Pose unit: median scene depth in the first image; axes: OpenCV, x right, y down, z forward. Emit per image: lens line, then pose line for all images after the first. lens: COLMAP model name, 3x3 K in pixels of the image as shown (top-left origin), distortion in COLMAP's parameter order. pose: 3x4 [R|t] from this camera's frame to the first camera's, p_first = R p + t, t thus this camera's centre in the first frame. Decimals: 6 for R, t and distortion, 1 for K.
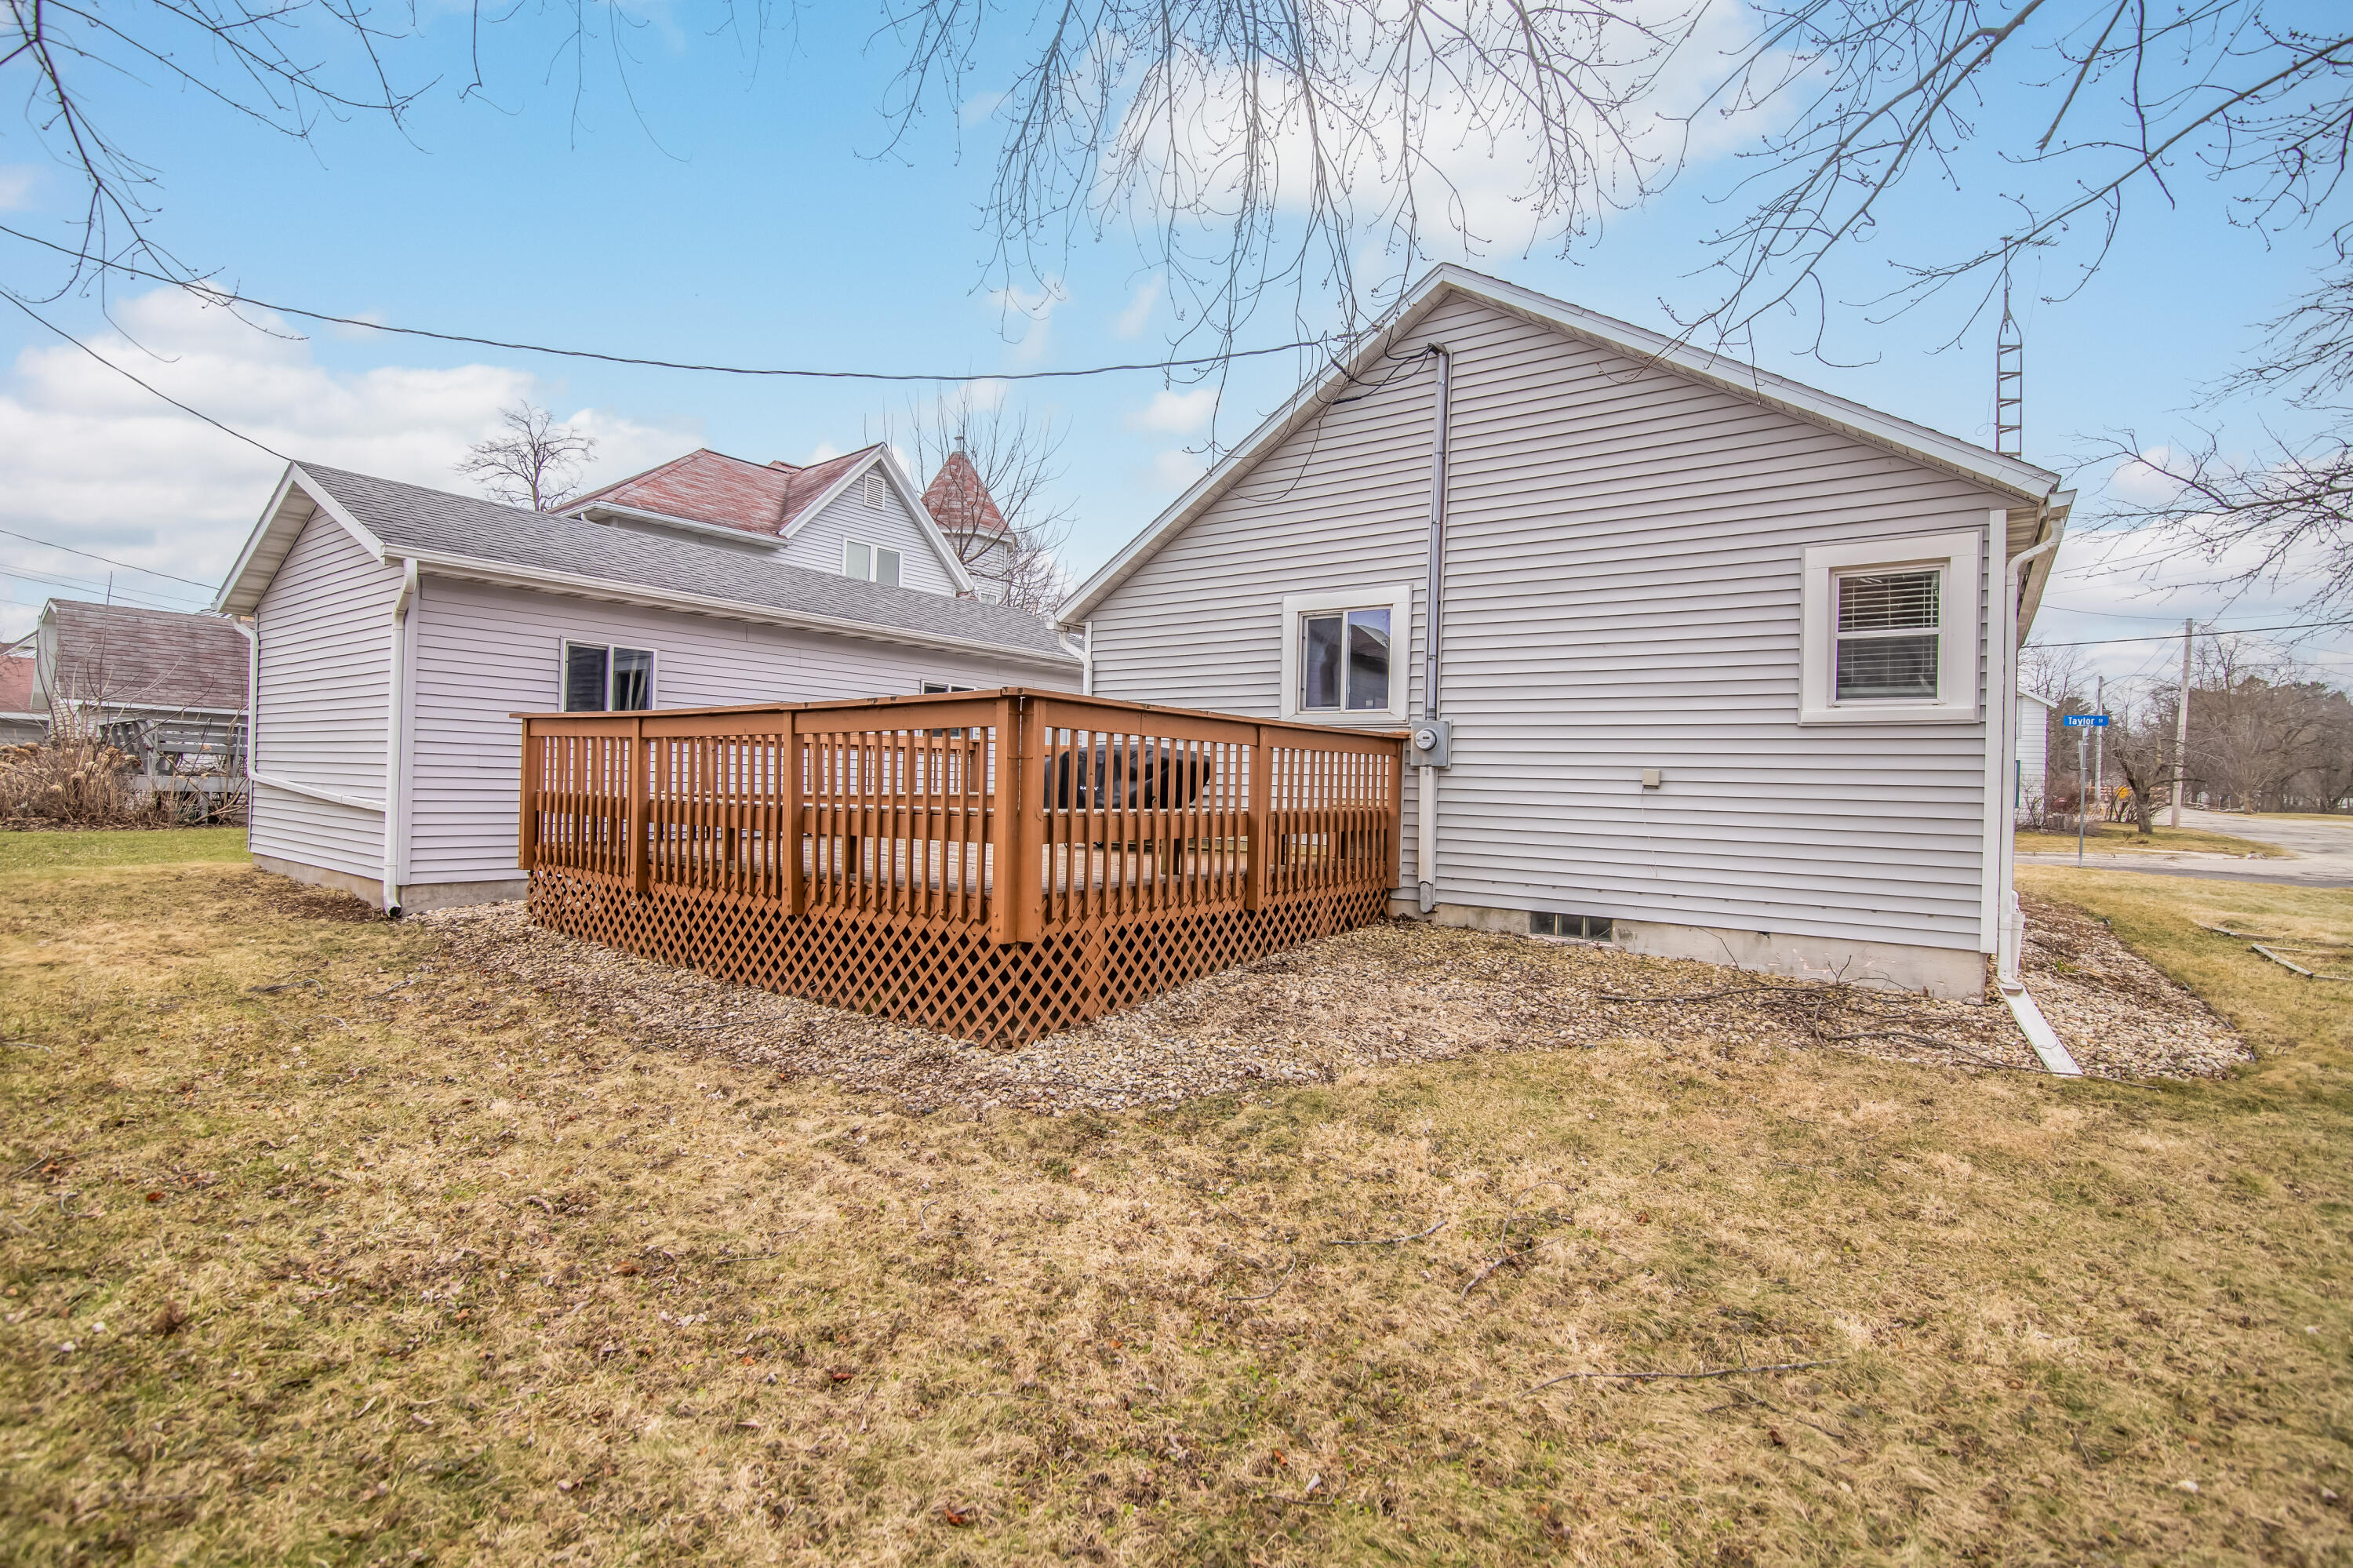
lens RADIAL K [[1087.5, 0, 1176.4], [0, 1087.5, 788.1], [0, 0, 1]] dist [-0.013475, 0.000101]
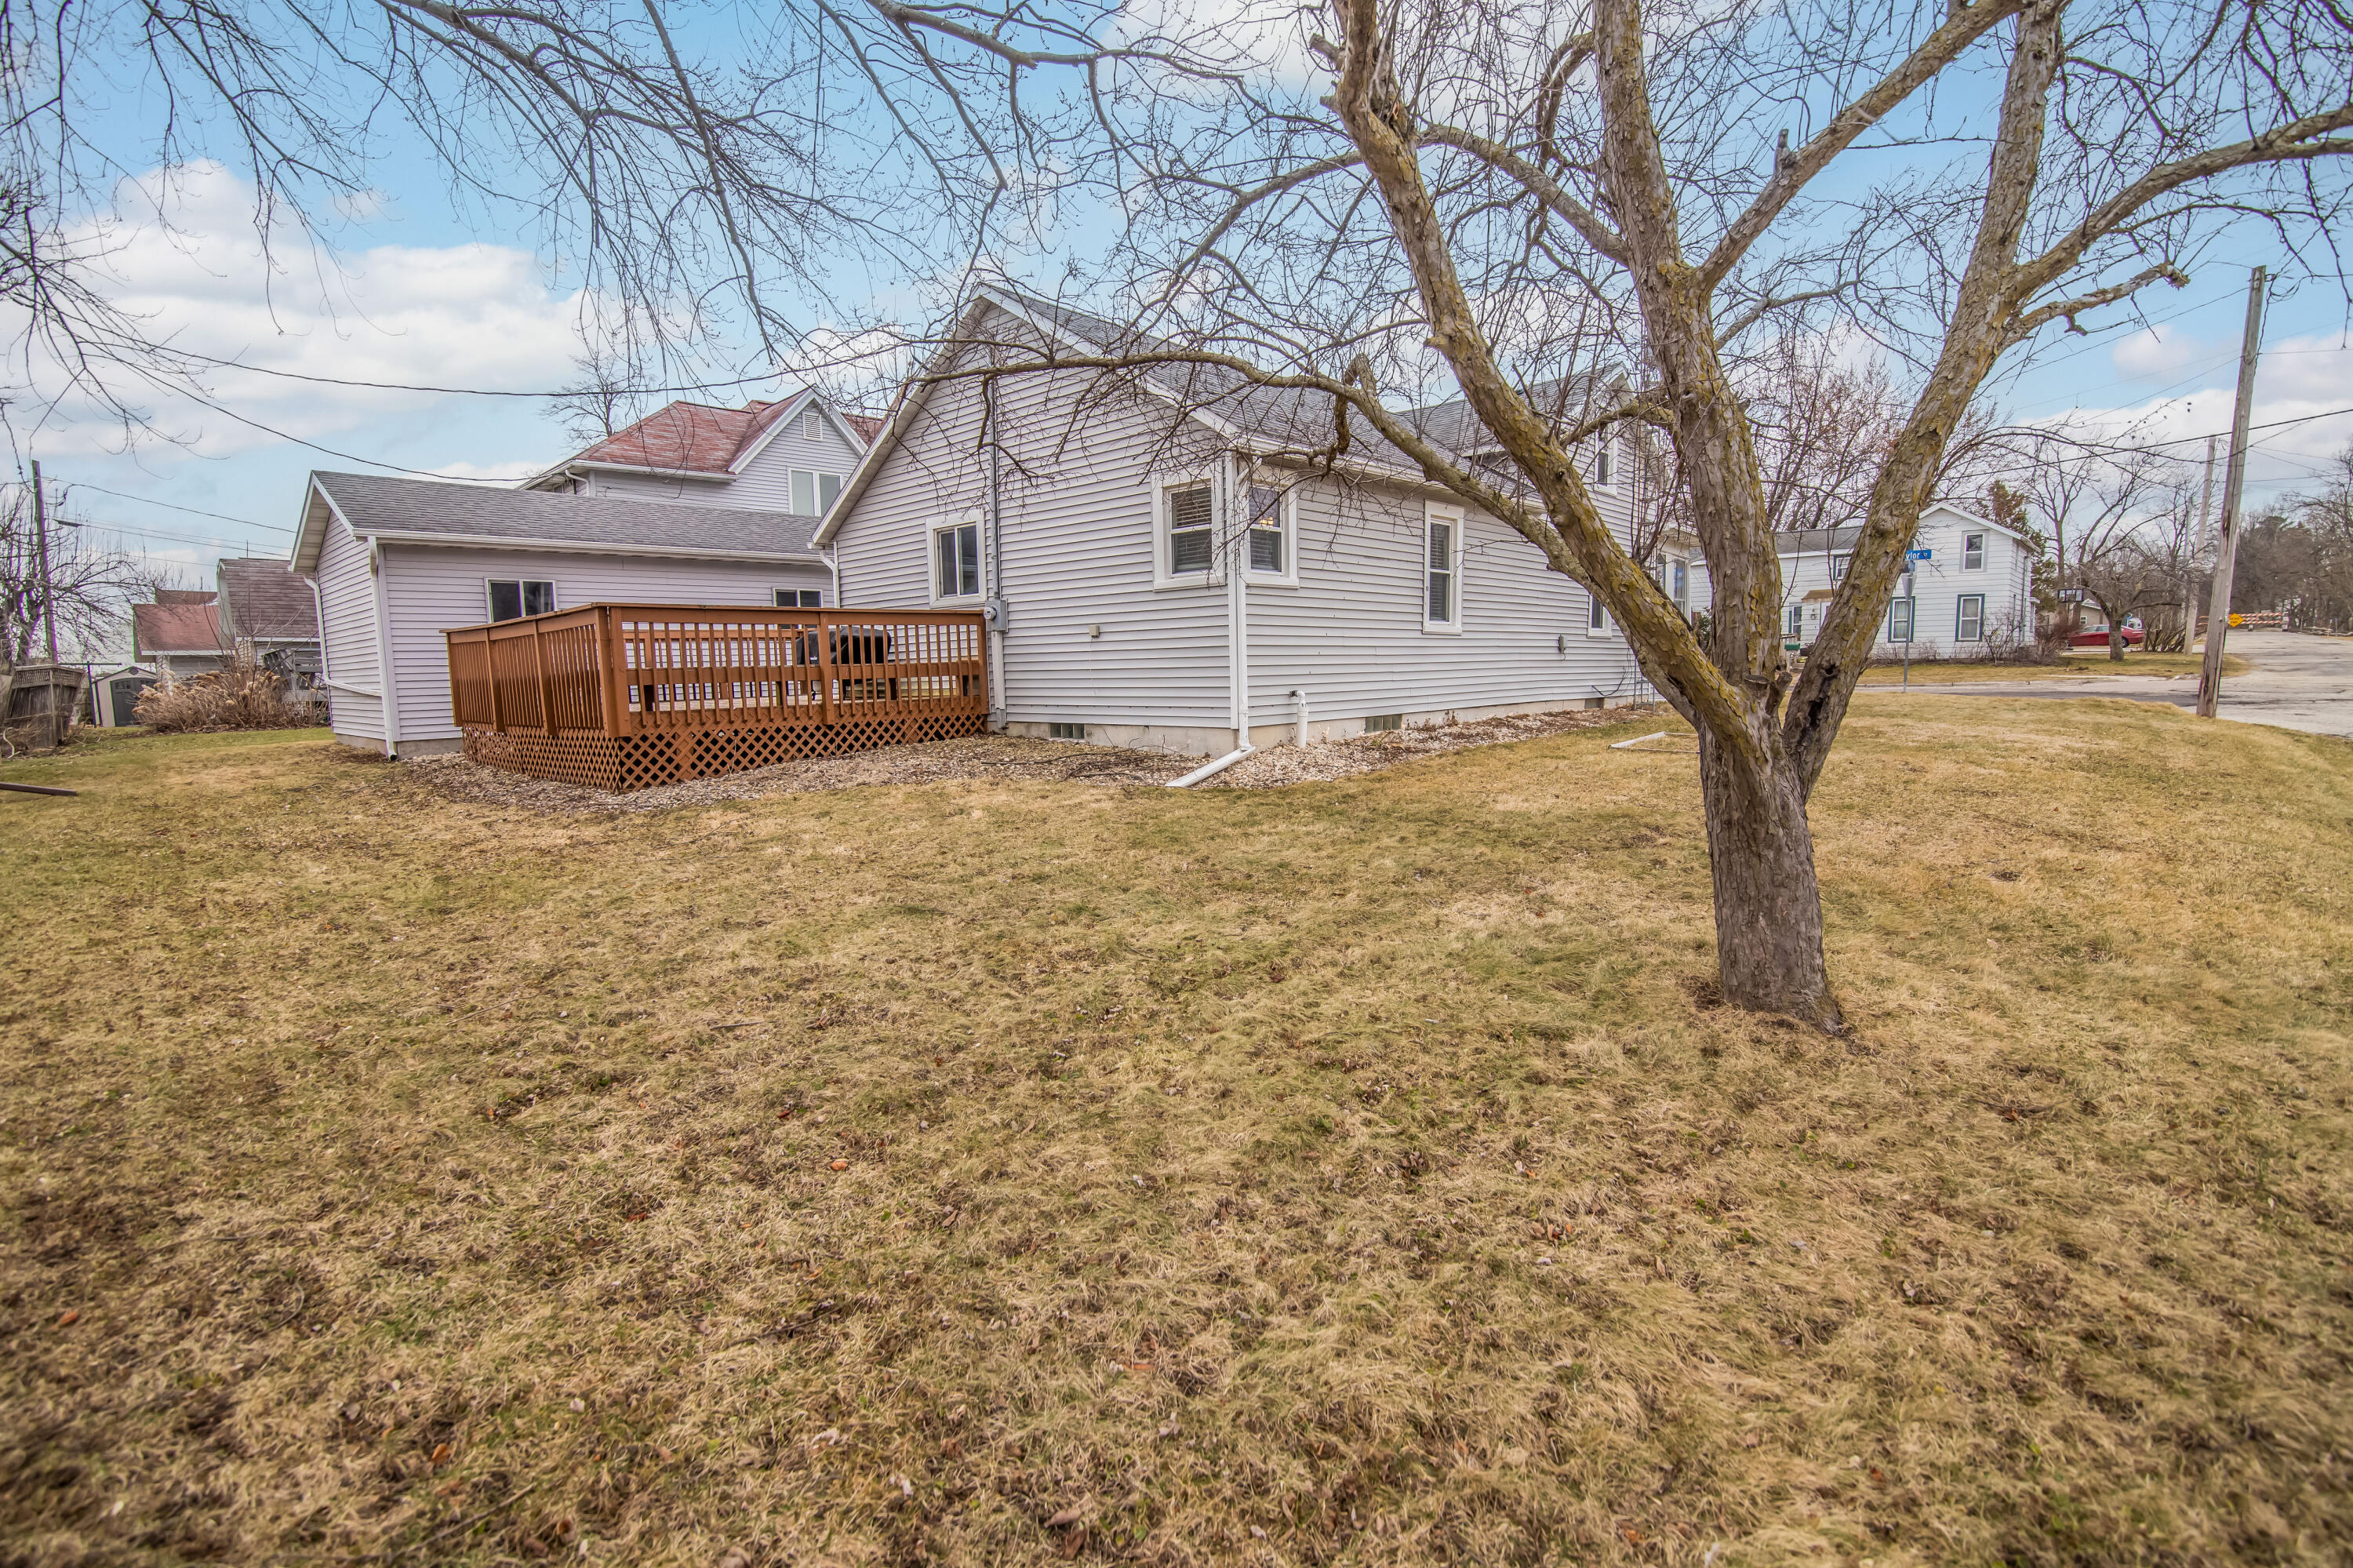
lens RADIAL K [[1087.5, 0, 1172.9], [0, 1087.5, 791.7], [0, 0, 1]] dist [-0.013475, 0.000101]
pose [[0.991806, -0.036956, -0.122291, 0.630907], [0.050405, 0.992788, 0.108776, 0.047873], [0.117390, -0.114049, 0.986515, -0.465876]]
